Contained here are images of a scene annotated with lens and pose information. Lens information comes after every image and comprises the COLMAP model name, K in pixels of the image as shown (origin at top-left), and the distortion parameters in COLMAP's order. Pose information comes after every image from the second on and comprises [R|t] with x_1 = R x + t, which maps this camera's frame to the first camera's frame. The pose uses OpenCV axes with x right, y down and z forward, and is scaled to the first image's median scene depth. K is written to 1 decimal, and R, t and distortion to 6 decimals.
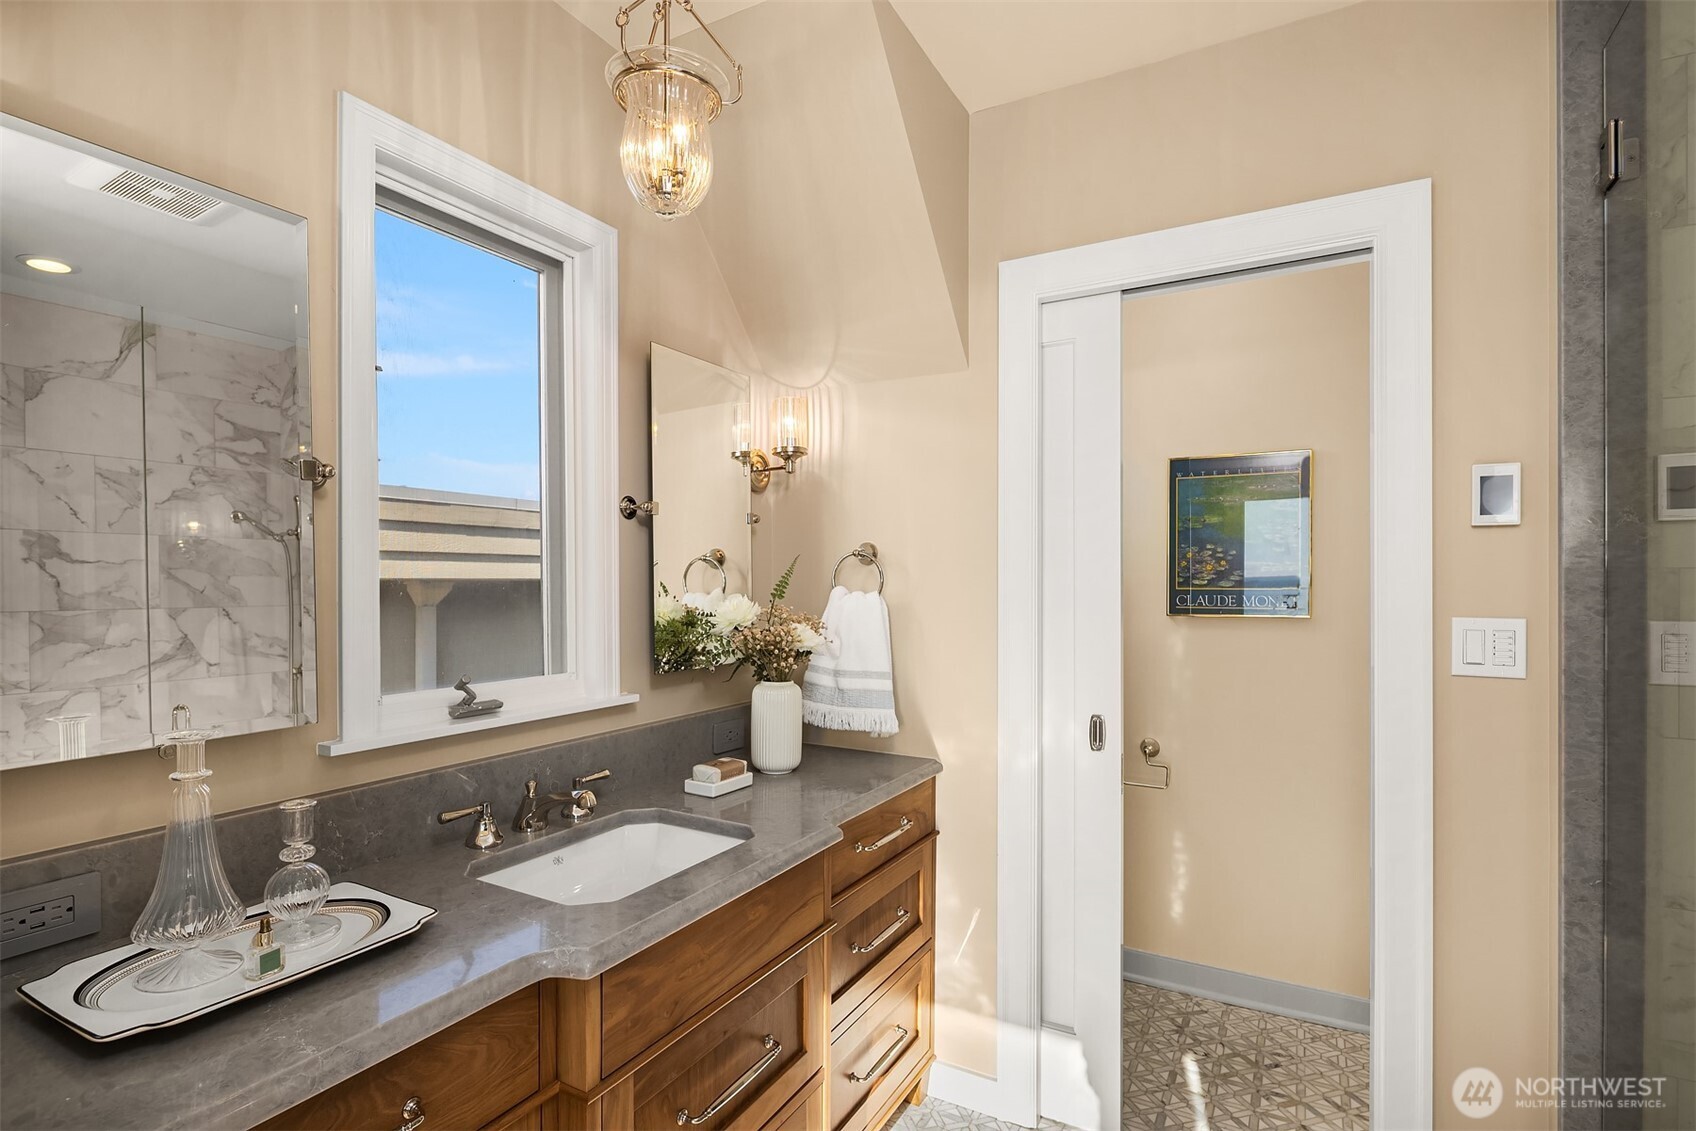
lens RADIAL K [[838.0, 0, 848.0], [0, 838.0, 565.5], [0, 0, 1]] dist [0.000588, 0.000069]
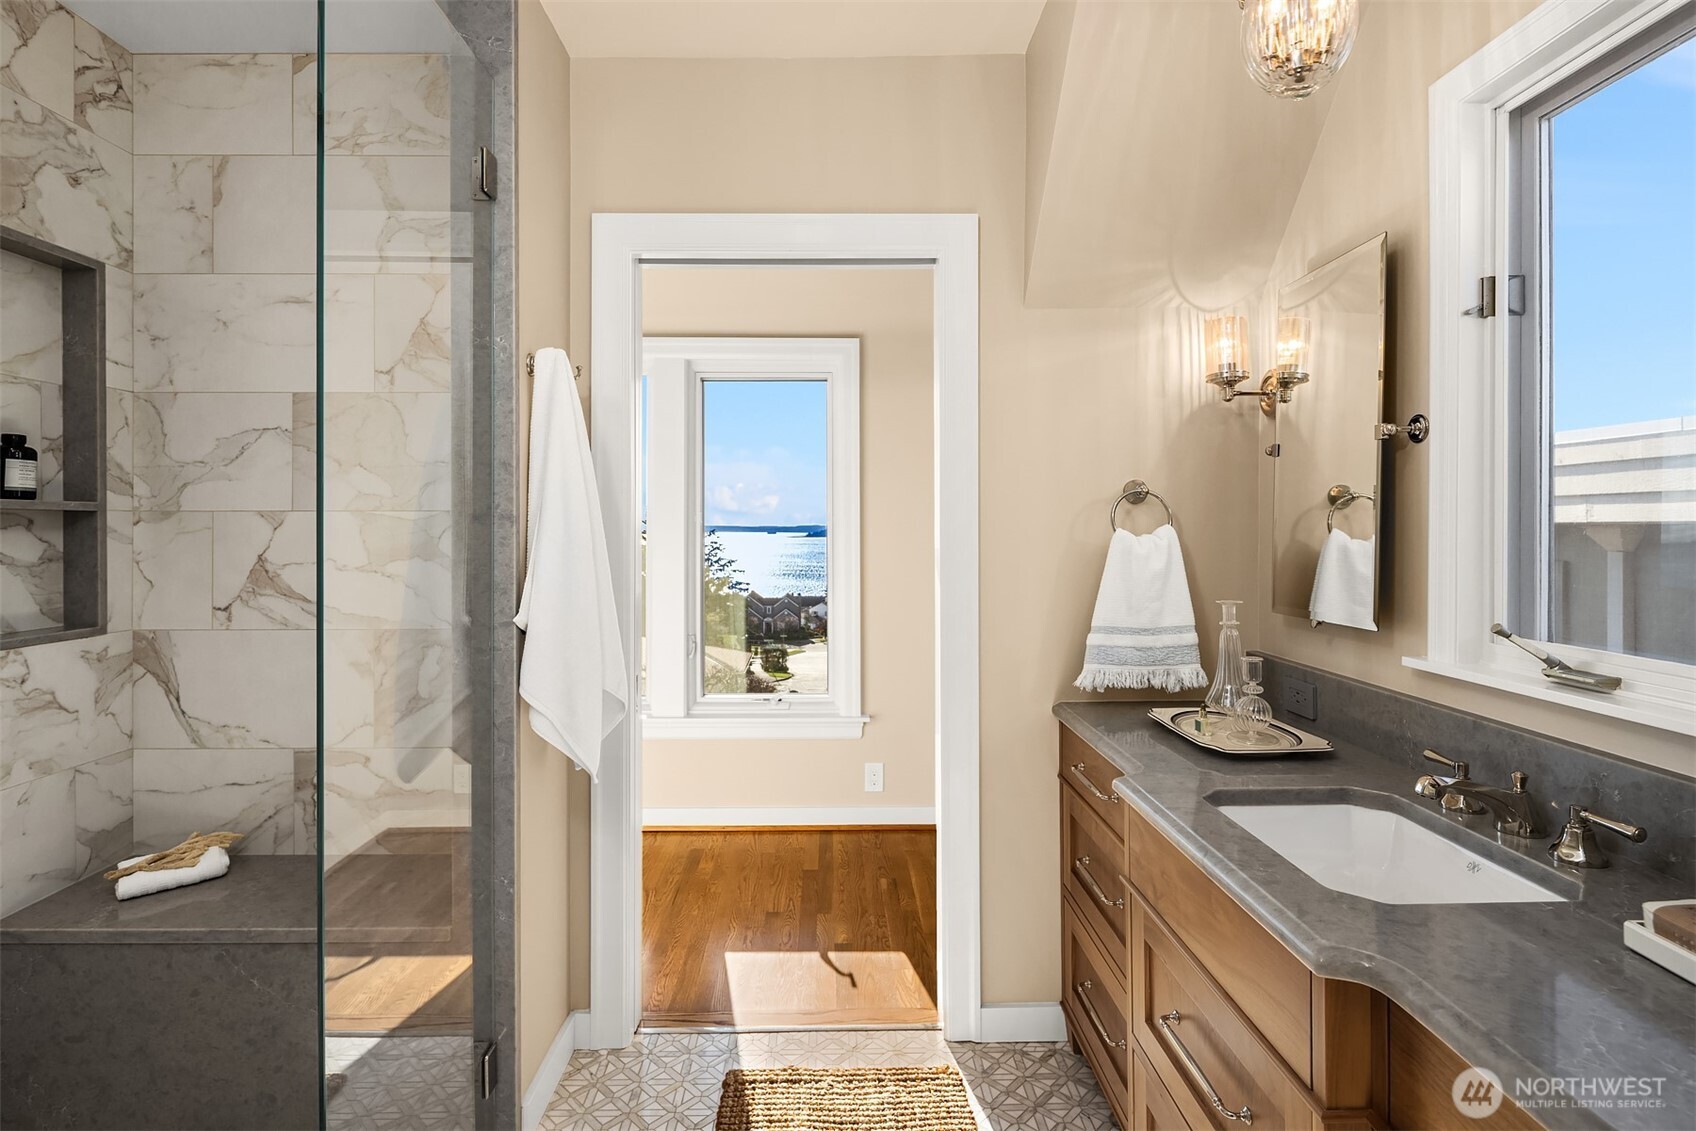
lens RADIAL K [[820.6, 0, 846.0], [0, 820.6, 497.7], [0, 0, 1]] dist [0.000163, 0.000030]
pose [[0.866063, 0.015047, 0.499708, -0.769182], [-0.001676, 0.999629, -0.027196, 0.007830], [-0.499932, 0.022716, 0.865767, 0.379565]]
